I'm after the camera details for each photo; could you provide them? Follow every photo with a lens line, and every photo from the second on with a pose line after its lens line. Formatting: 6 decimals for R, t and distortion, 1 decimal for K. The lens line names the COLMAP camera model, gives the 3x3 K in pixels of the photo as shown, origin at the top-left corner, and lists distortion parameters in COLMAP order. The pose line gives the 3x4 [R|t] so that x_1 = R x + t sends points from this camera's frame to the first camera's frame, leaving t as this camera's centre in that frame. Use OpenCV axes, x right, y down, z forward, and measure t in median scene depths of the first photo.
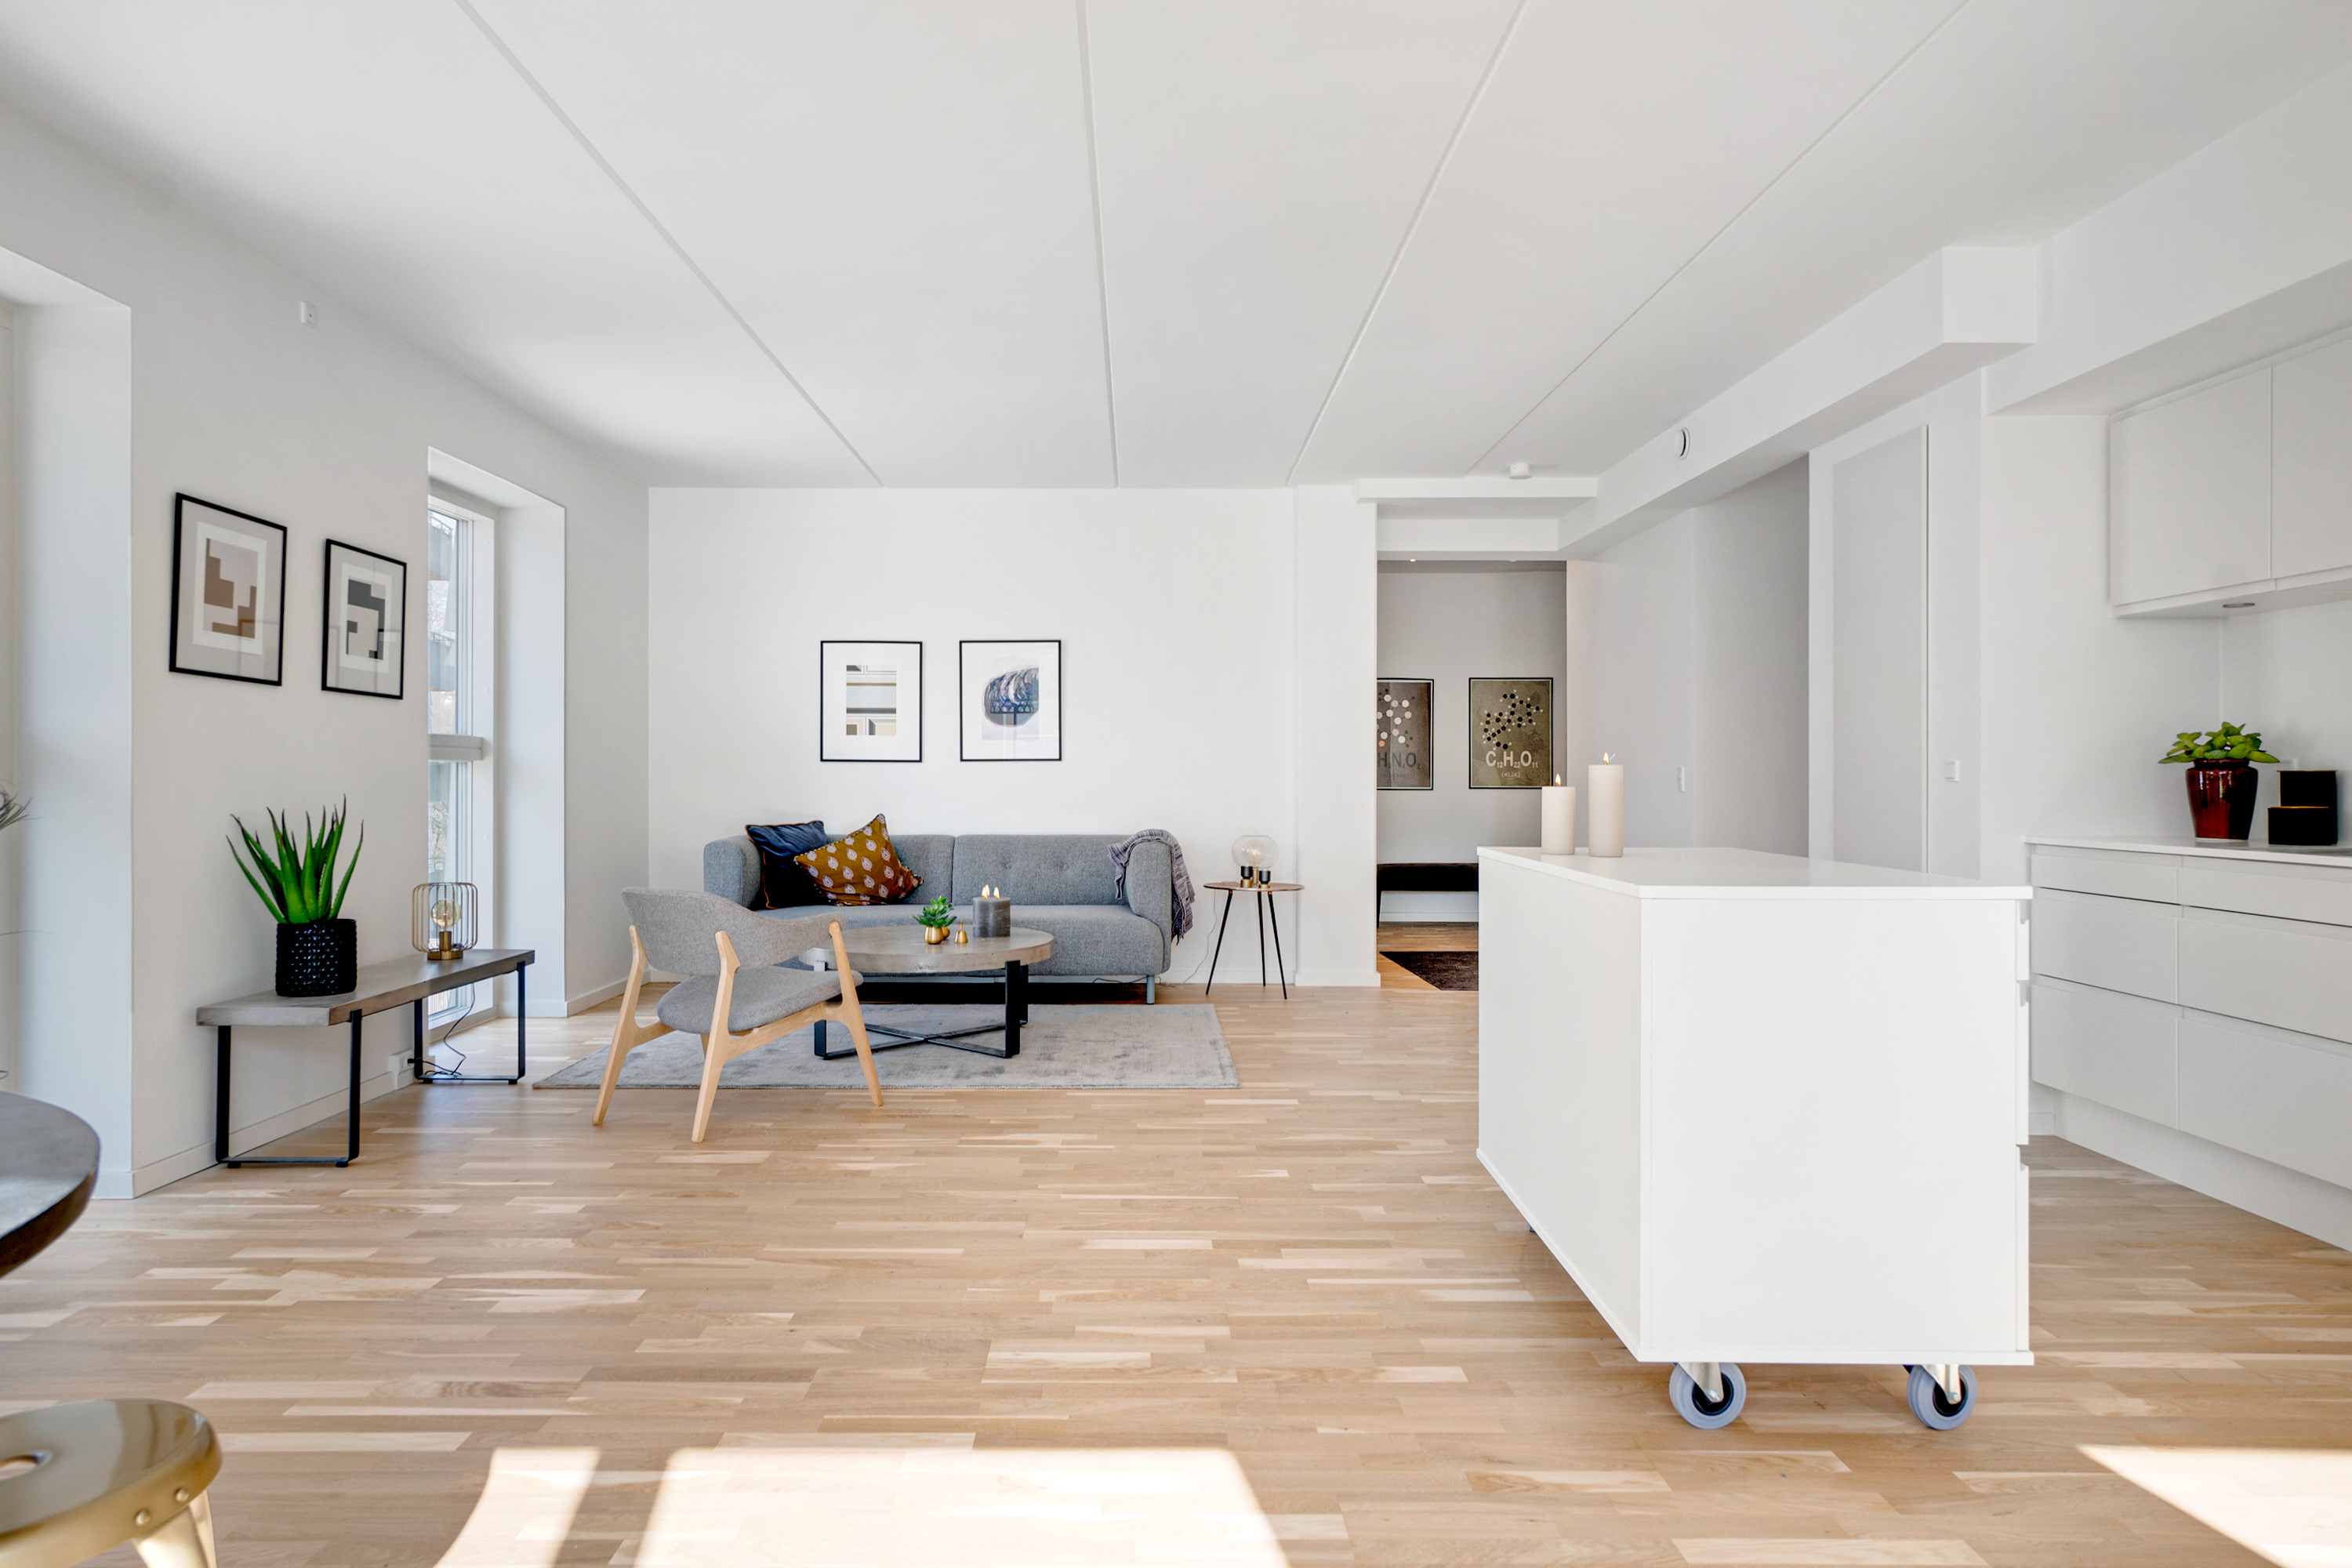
lens RADIAL K [[1459.2, 0, 1180.9], [0, 1459.2, 772.2], [0, 0, 1]] dist [0.001737, 0.000378]
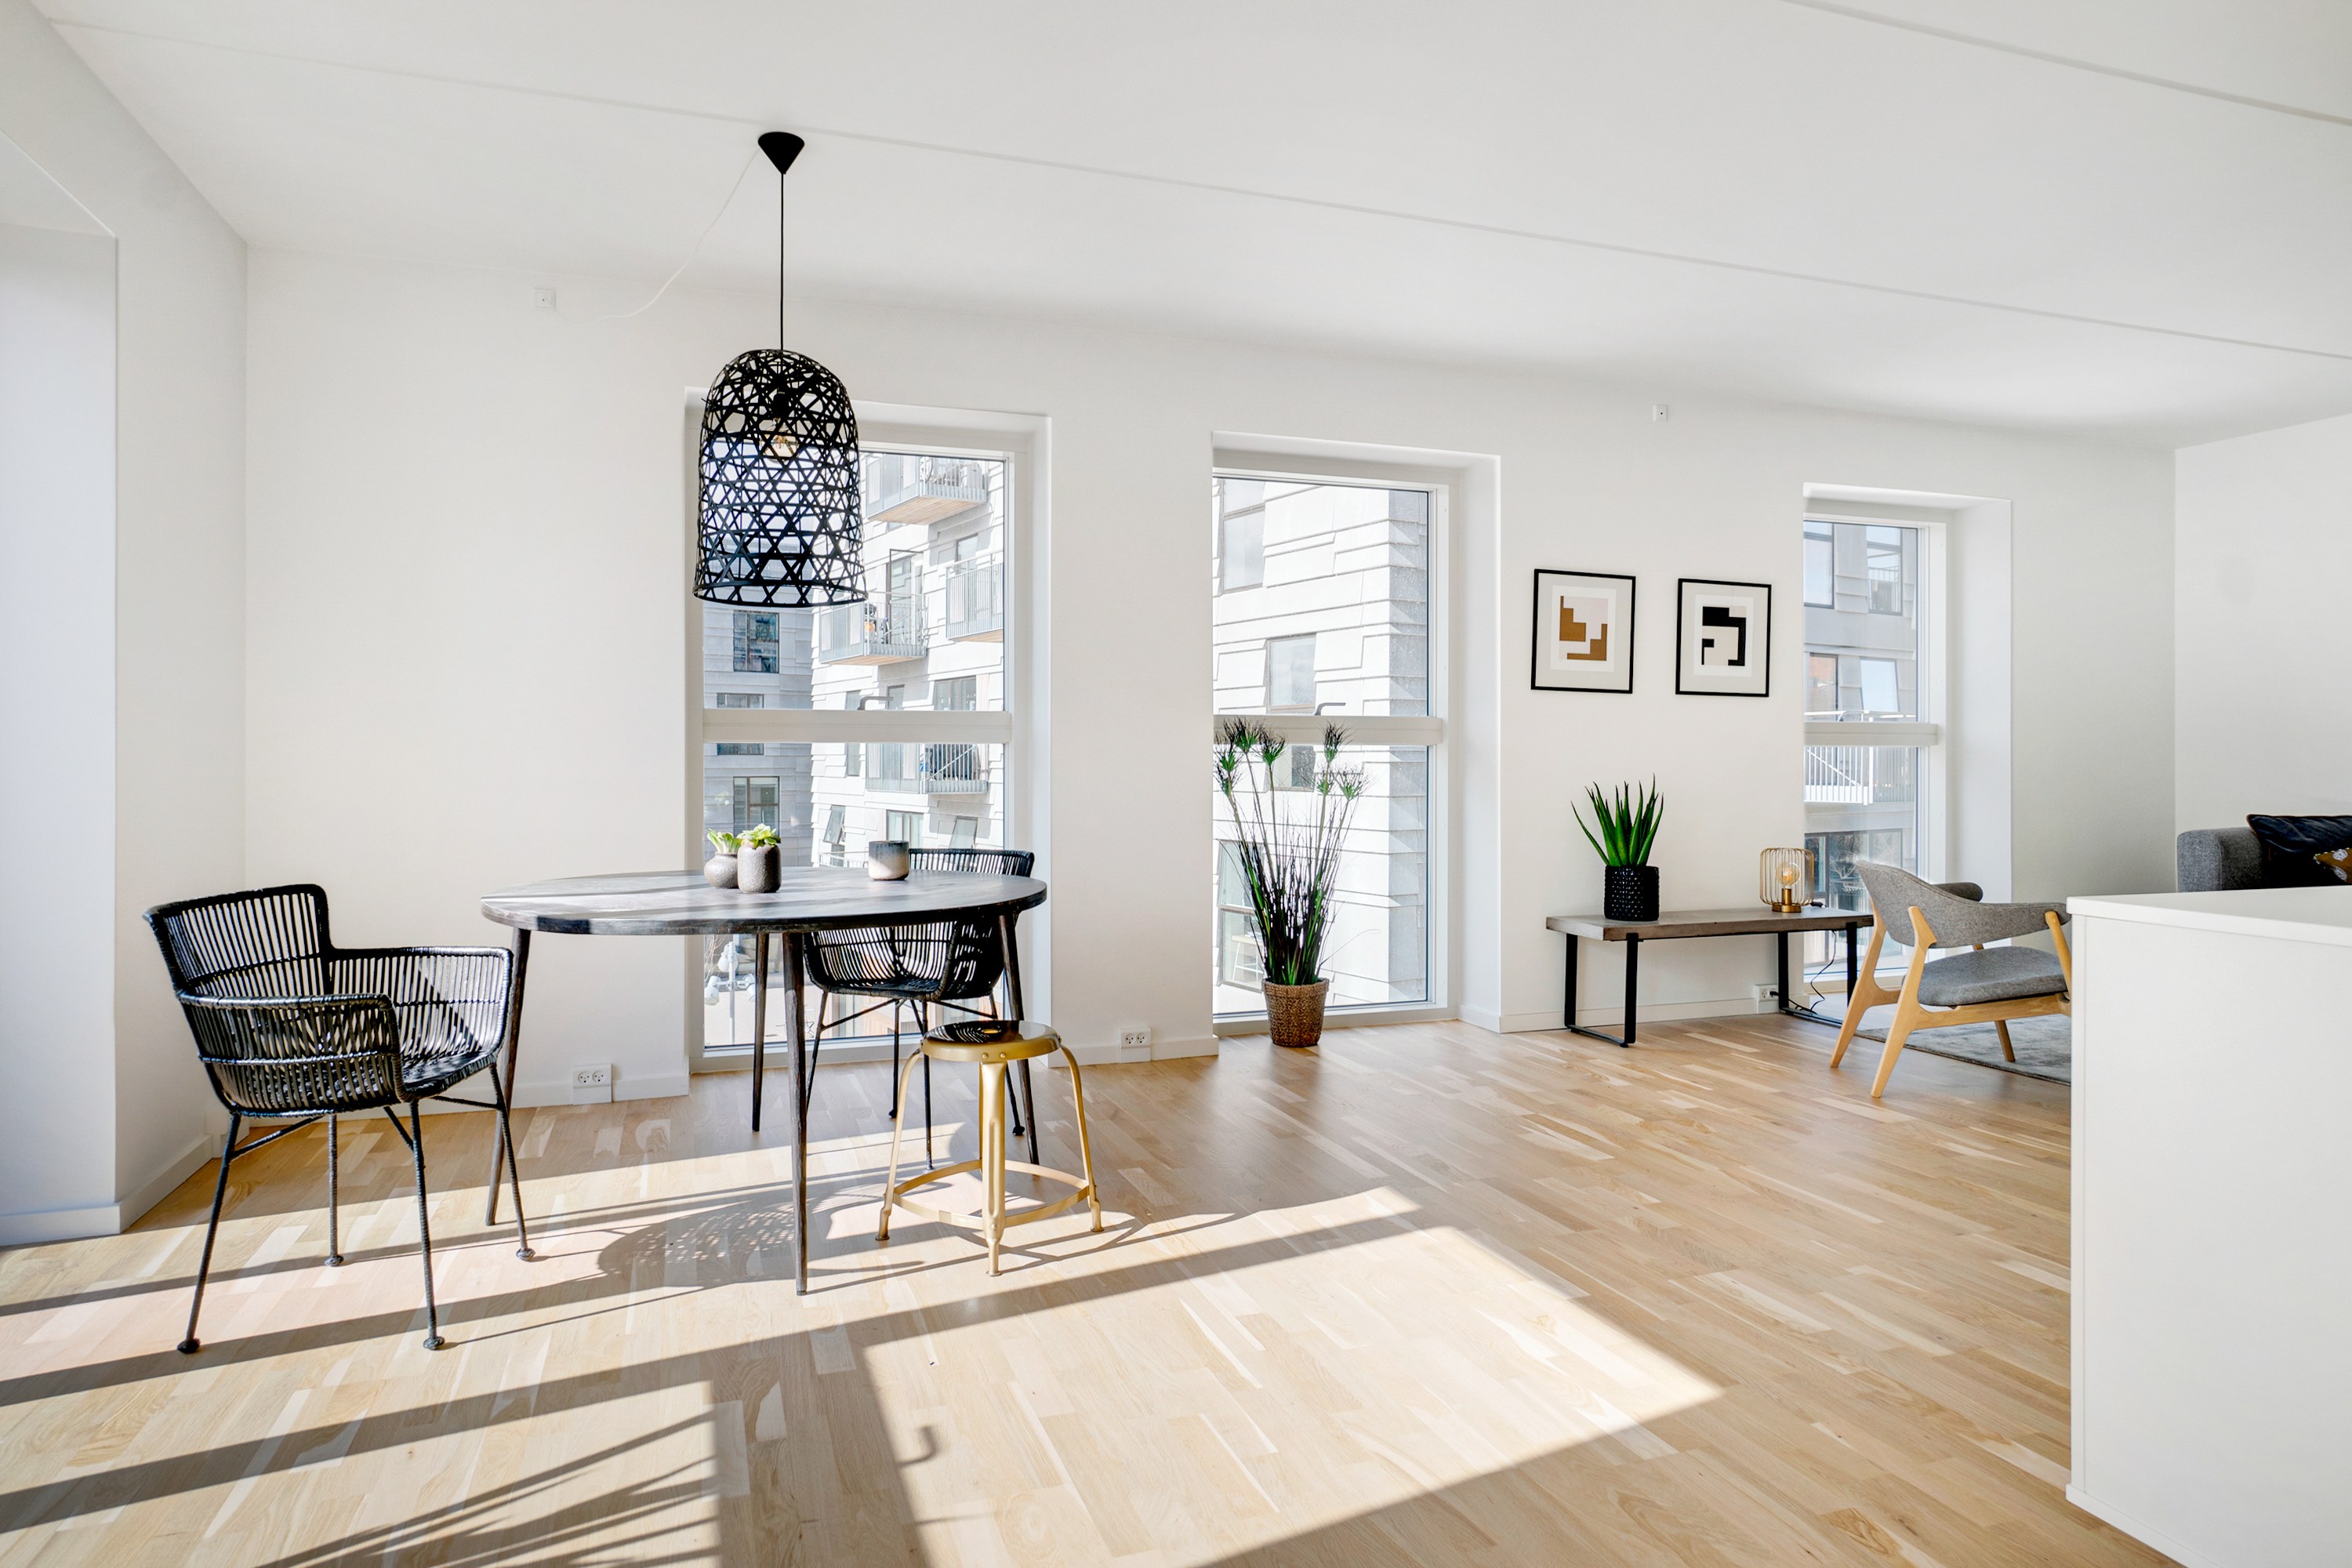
lens RADIAL K [[1459.2, 0, 1180.9], [0, 1459.2, 772.2], [0, 0, 1]] dist [0.001737, 0.000378]
pose [[0.296883, 0.004680, -0.954902, 0.598131], [0.002813, 0.999979, 0.005775, 0.005718], [0.954910, -0.004401, 0.296864, 0.205173]]
